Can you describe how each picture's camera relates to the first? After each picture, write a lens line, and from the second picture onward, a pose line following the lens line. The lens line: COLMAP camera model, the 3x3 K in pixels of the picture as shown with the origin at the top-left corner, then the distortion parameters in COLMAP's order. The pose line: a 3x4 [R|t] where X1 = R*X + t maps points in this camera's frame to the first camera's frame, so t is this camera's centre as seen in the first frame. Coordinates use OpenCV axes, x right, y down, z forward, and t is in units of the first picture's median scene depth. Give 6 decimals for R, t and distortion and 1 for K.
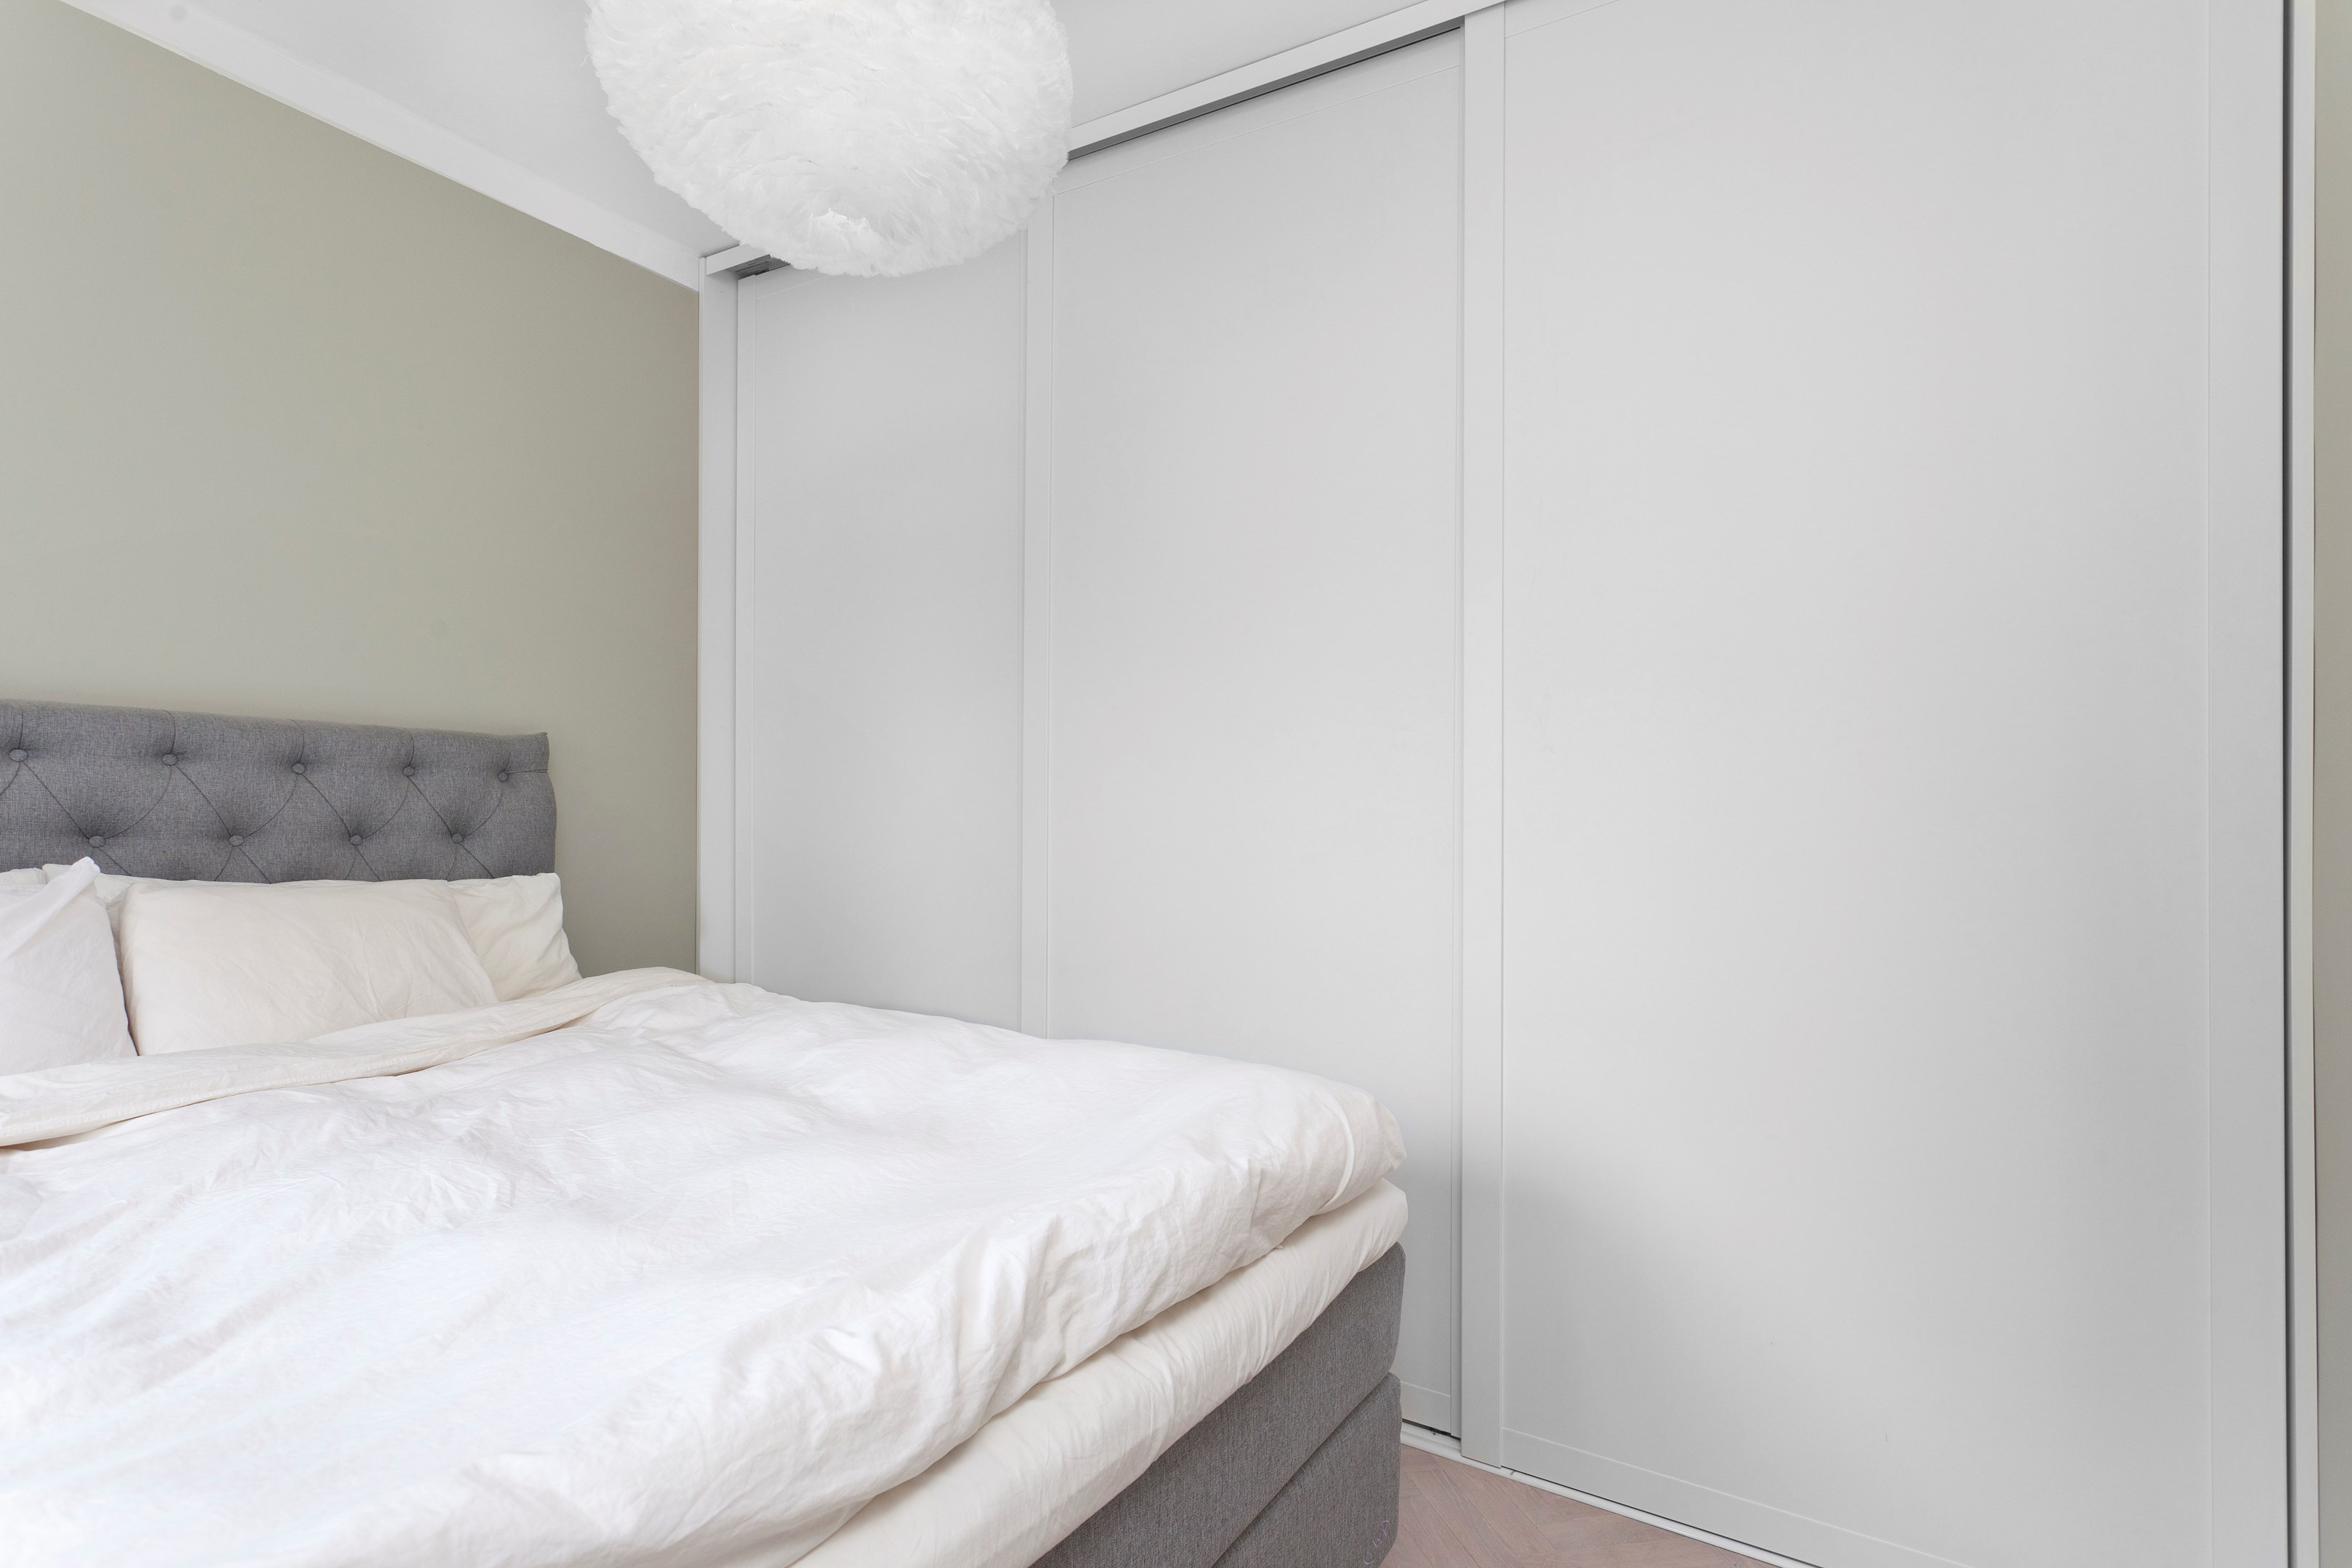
lens RADIAL K [[1139.5, 0, 1176.0], [0, 1139.5, 784.0], [0, 0, 1]] dist [-0.000735, -0.000099]
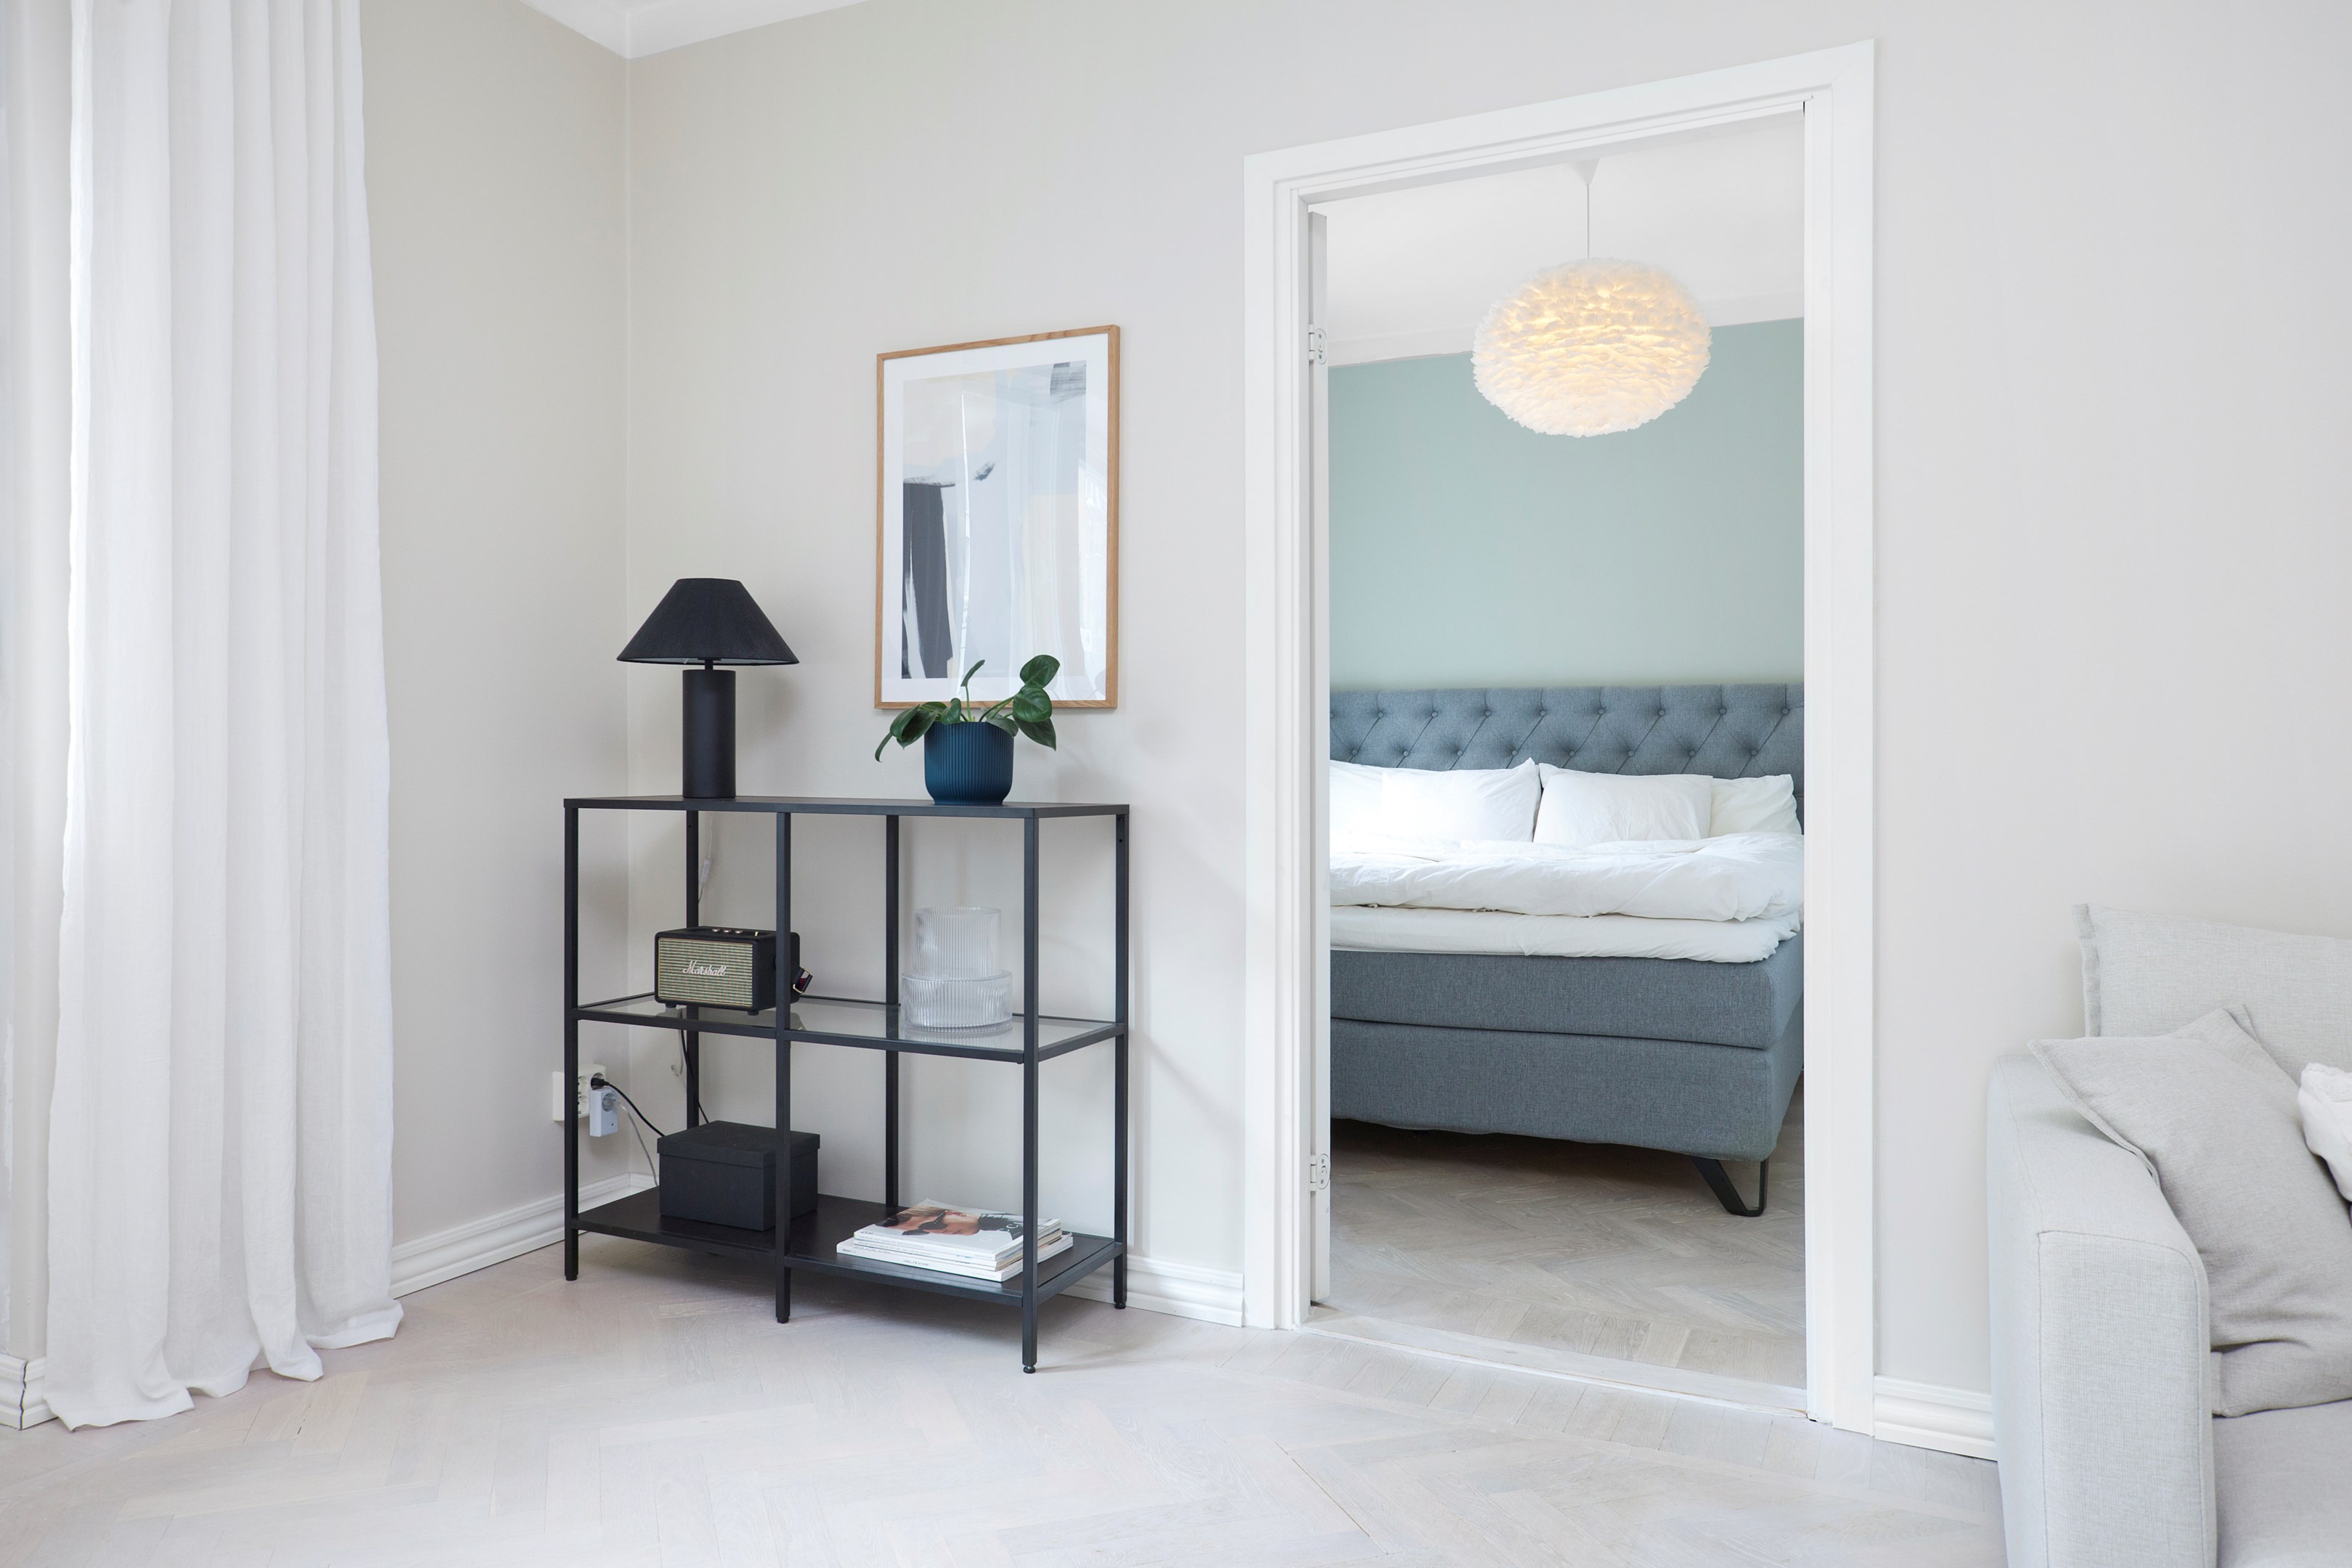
lens RADIAL K [[1602.5, 0, 1176.0], [0, 1602.5, 784.0], [0, 0, 1]] dist [-0.001887, 0.096973]
pose [[0.102735, -0.011668, -0.994640, 1.652853], [0.025218, 0.999640, -0.009122, 0.099918], [0.994389, -0.024145, 0.102993, -0.005613]]
